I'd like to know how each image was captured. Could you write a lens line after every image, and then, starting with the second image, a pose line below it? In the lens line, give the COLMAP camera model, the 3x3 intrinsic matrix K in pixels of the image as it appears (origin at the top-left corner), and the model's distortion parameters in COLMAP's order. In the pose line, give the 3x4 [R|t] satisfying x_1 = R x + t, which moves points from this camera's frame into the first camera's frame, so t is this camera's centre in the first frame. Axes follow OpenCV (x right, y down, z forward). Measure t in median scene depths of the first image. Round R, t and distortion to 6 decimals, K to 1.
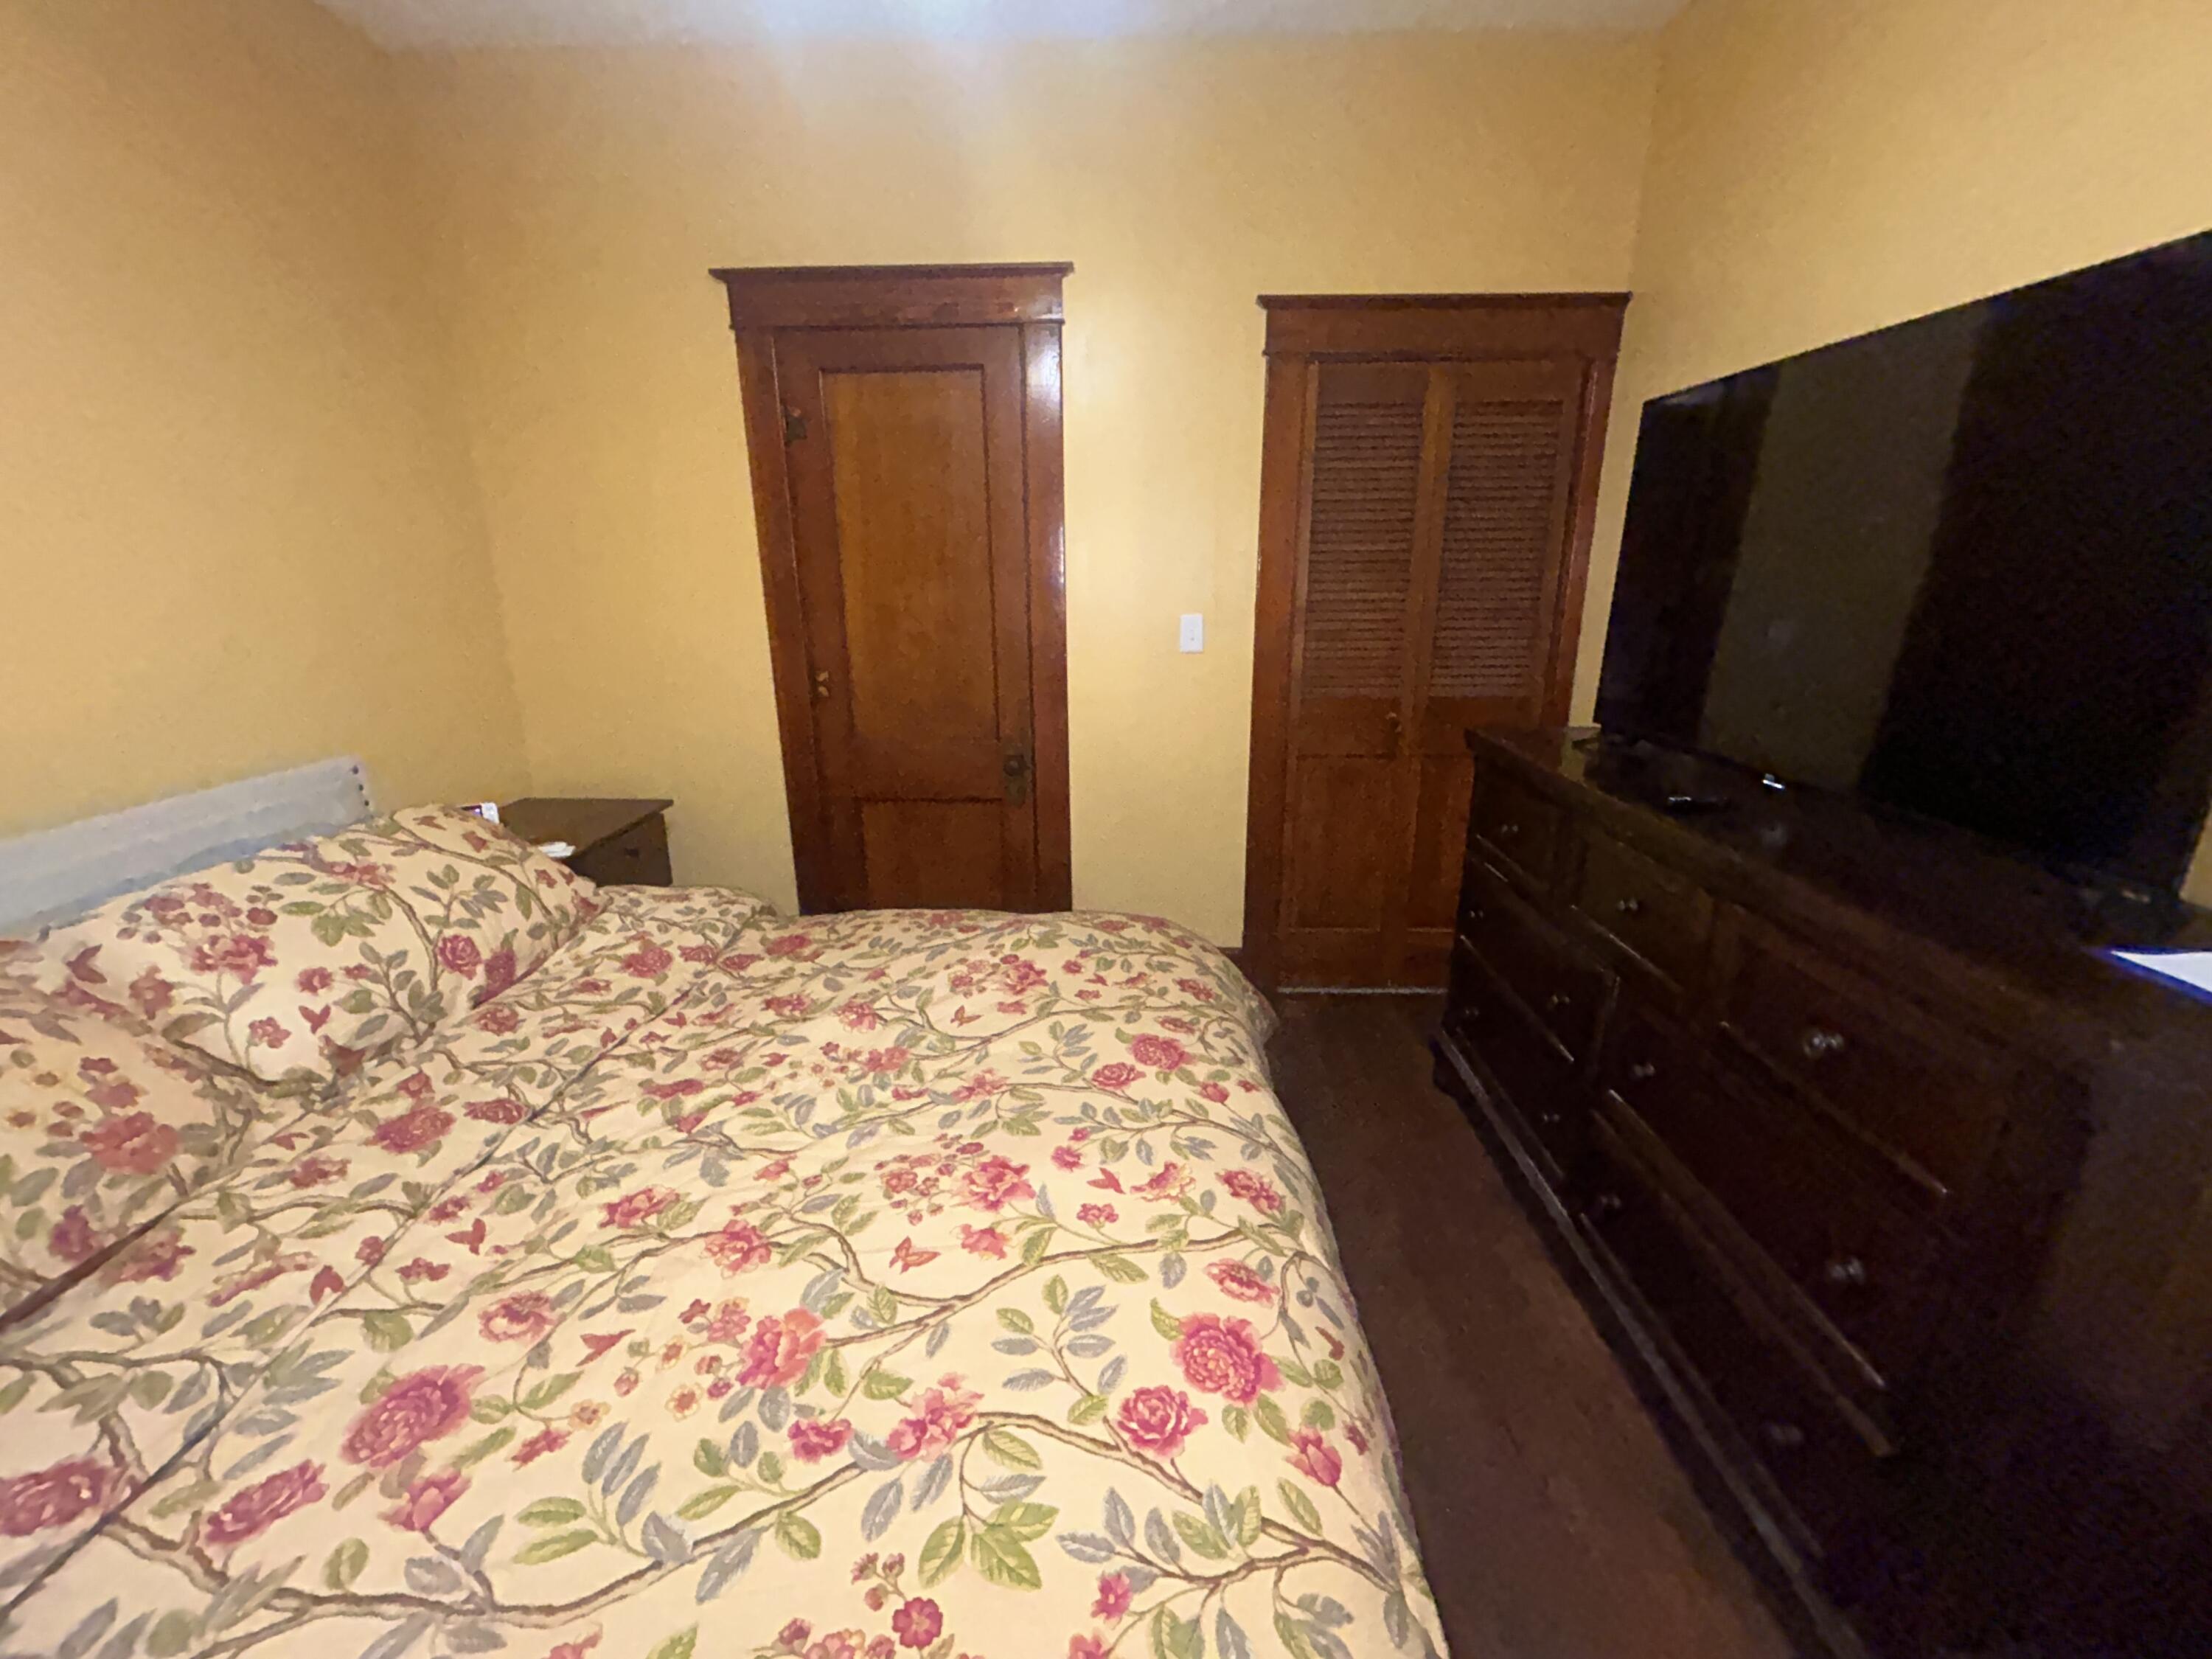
lens RADIAL K [[900.4, 0, 1103.3], [0, 900.4, 823.3], [0, 0, 1]] dist [-0.001899, 0.001558]
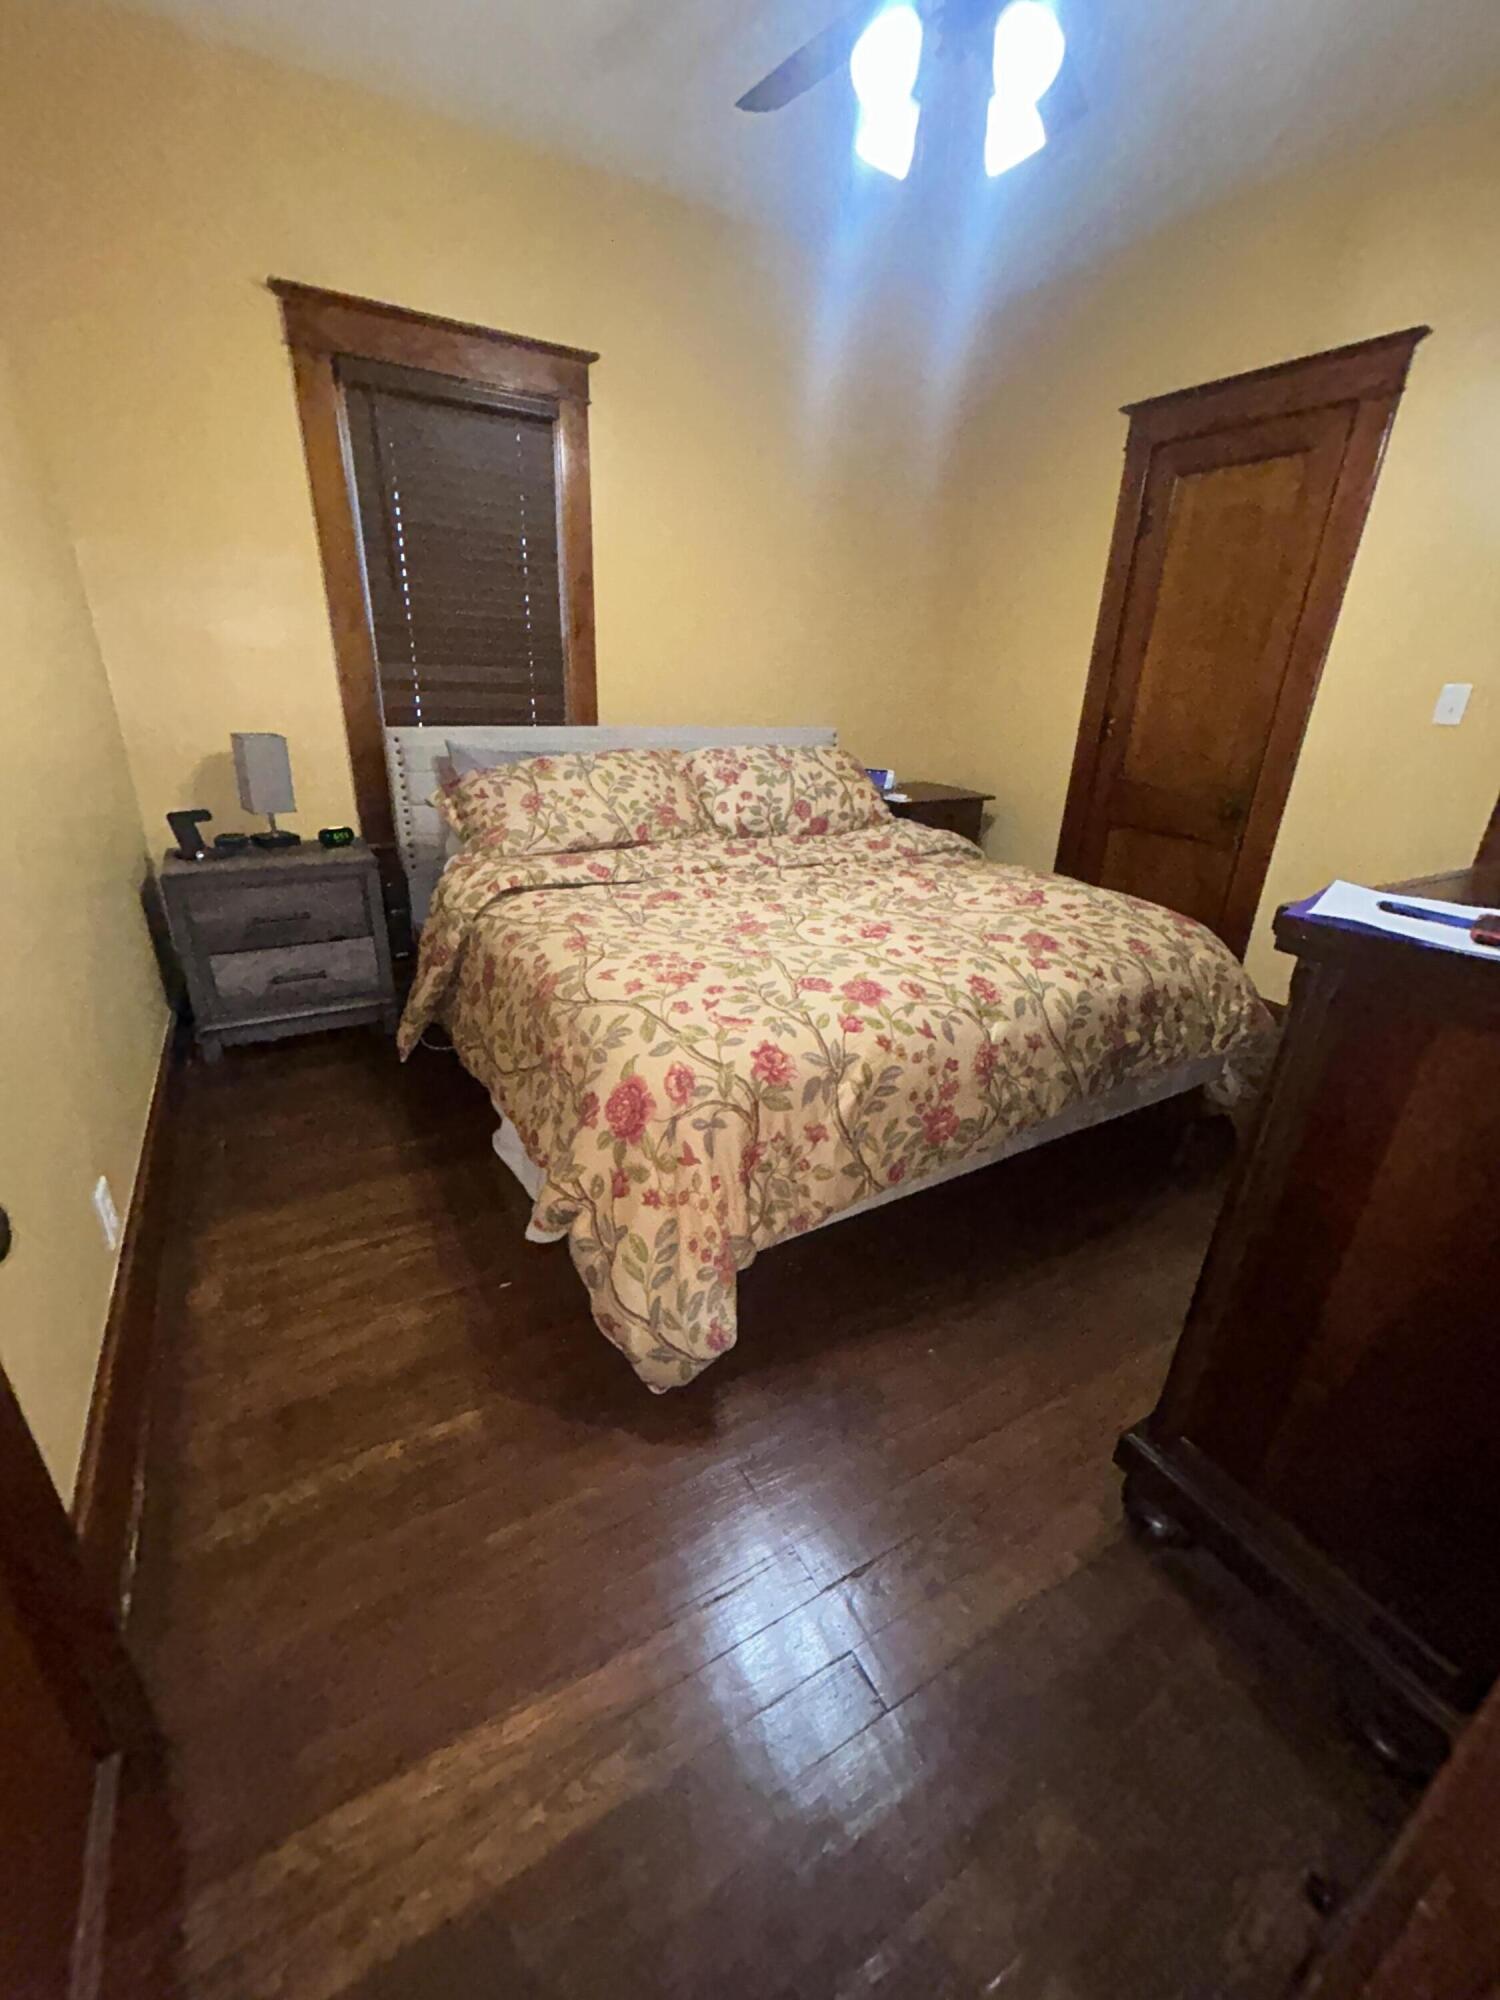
lens RADIAL K [[814.1, 0, 757.8], [0, 814.1, 994.8], [0, 0, 1]] dist [-0.001899, 0.001558]
pose [[0.530344, 0.343367, -0.775135, 1.115599], [-0.276515, 0.934368, 0.224713, 0.203767], [0.801420, 0.095162, 0.590483, -0.204115]]
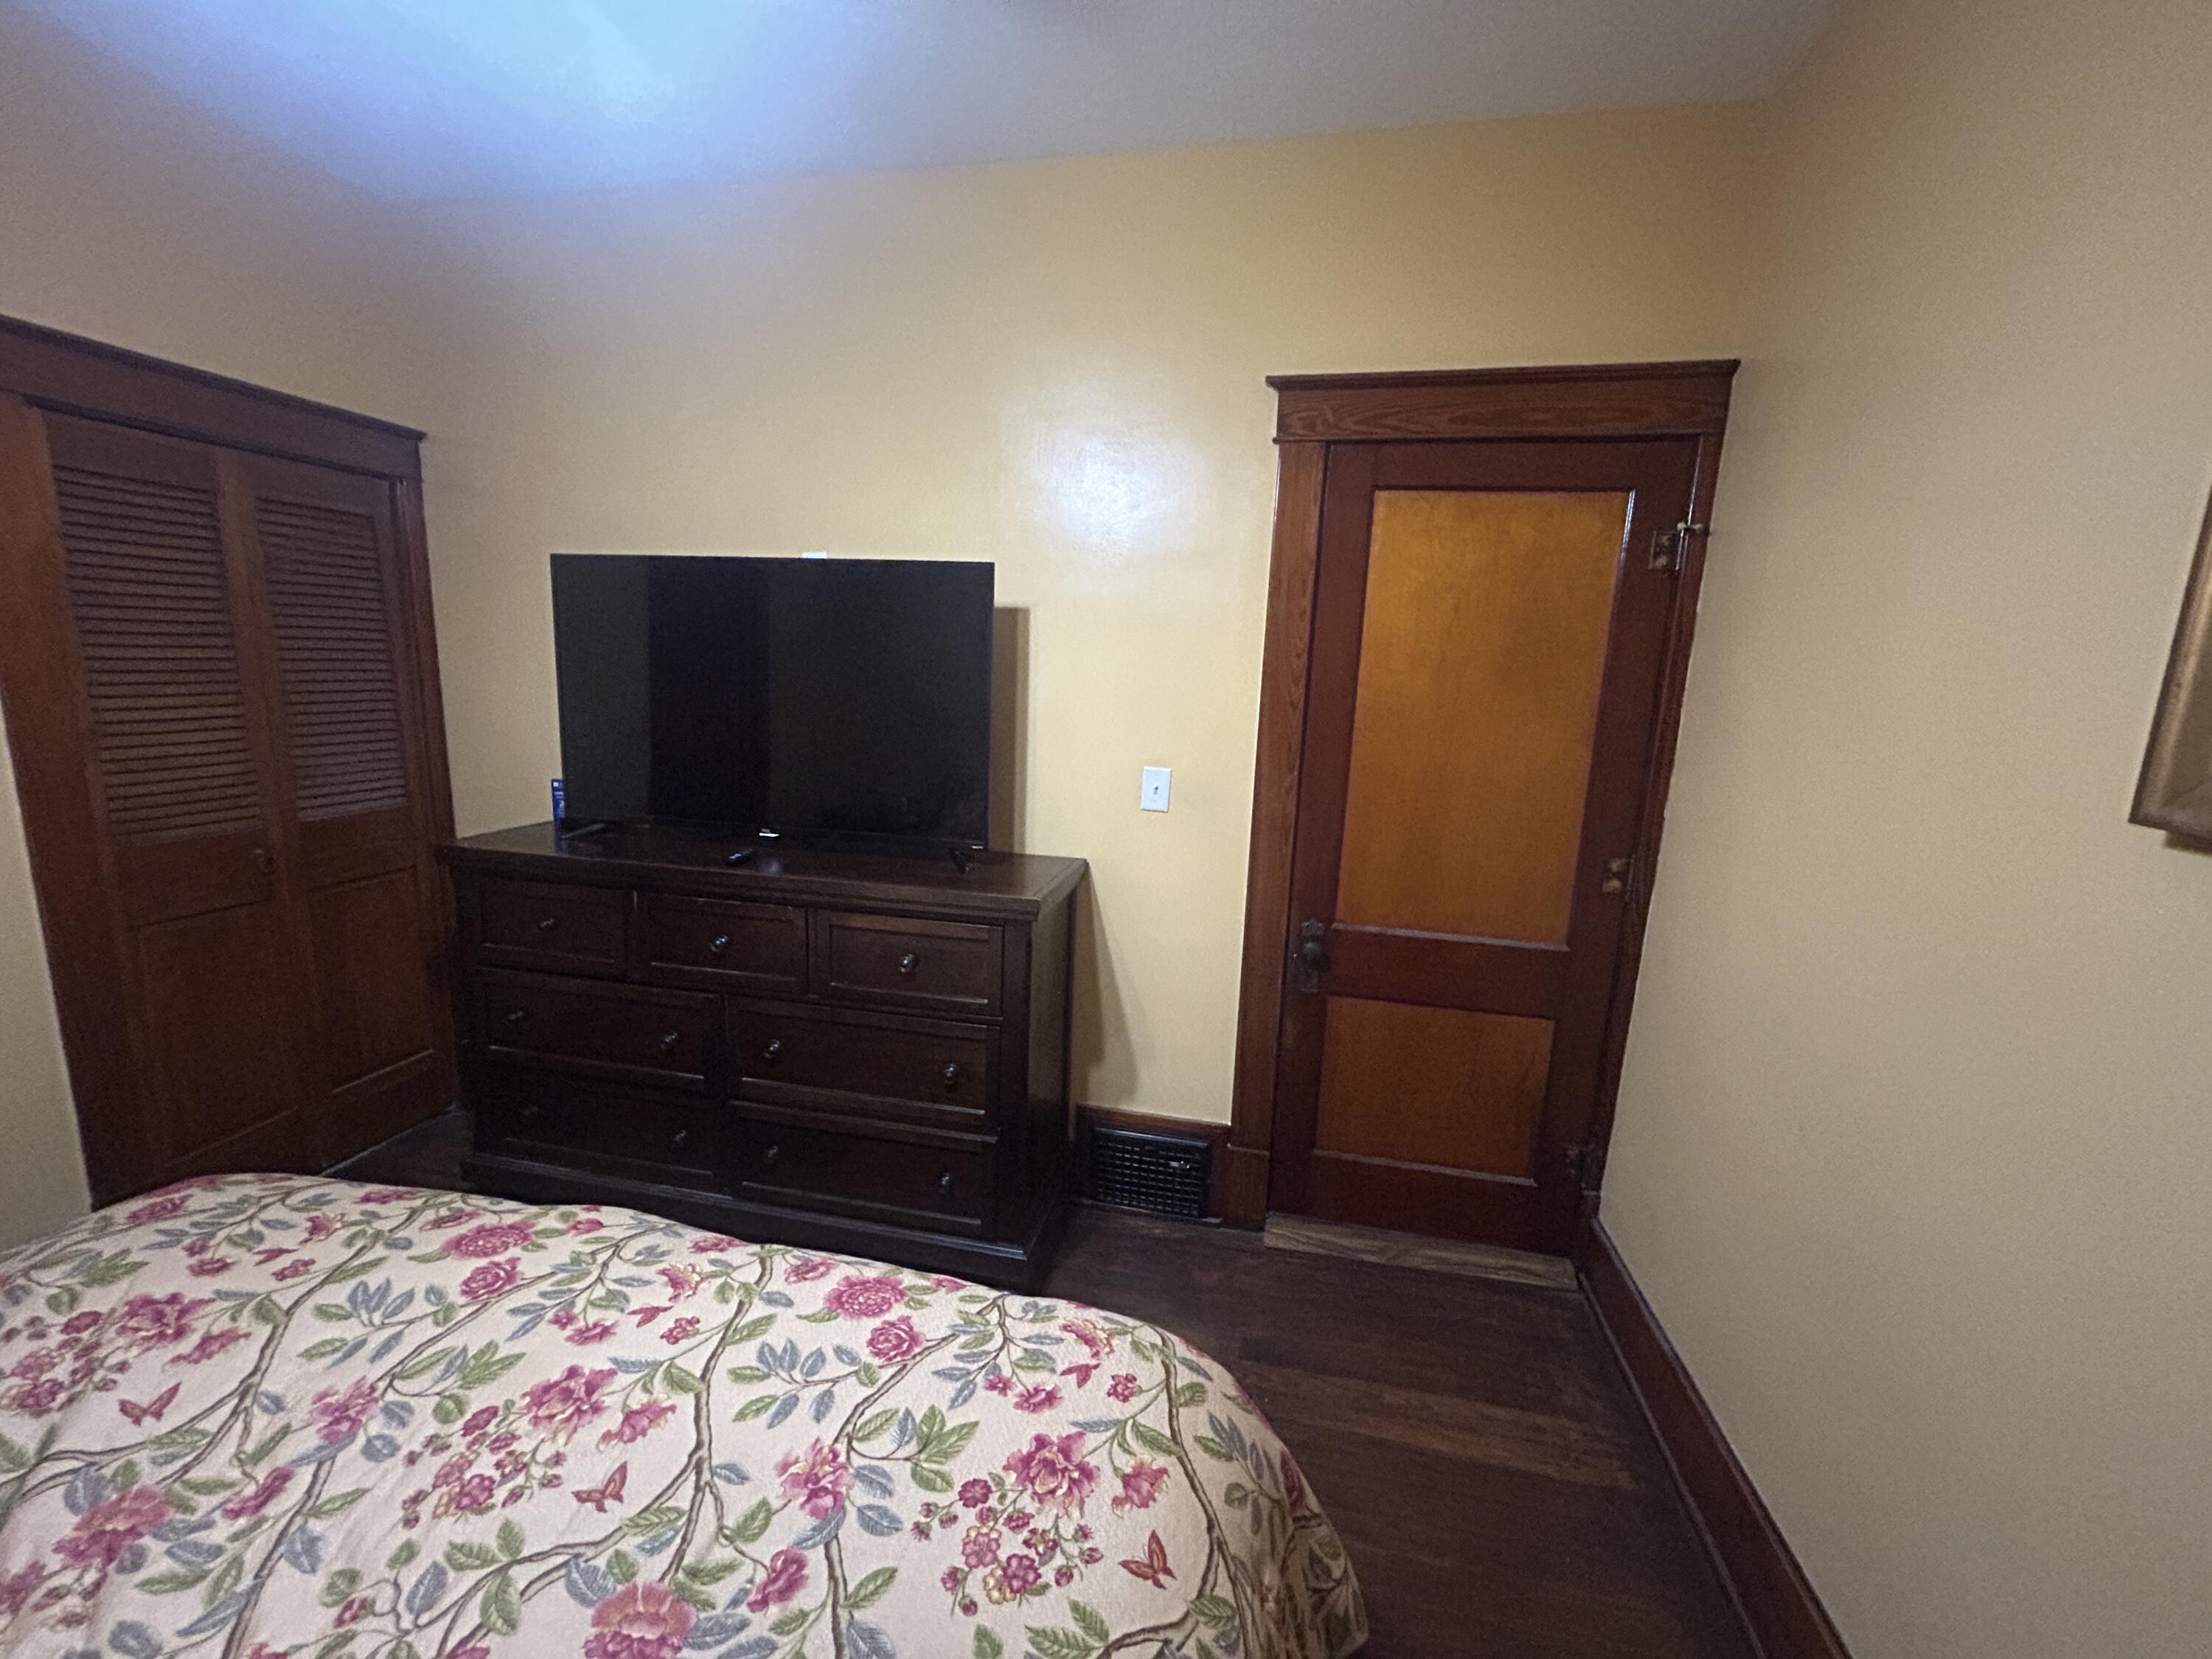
lens RADIAL K [[900.4, 0, 1100.5], [0, 900.4, 833.6], [0, 0, 1]] dist [-0.001899, 0.001558]
pose [[0.183021, -0.170367, 0.968235, -0.786165], [0.238410, 0.963163, 0.124409, -0.128917], [-0.953763, 0.208068, 0.216896, 0.177148]]
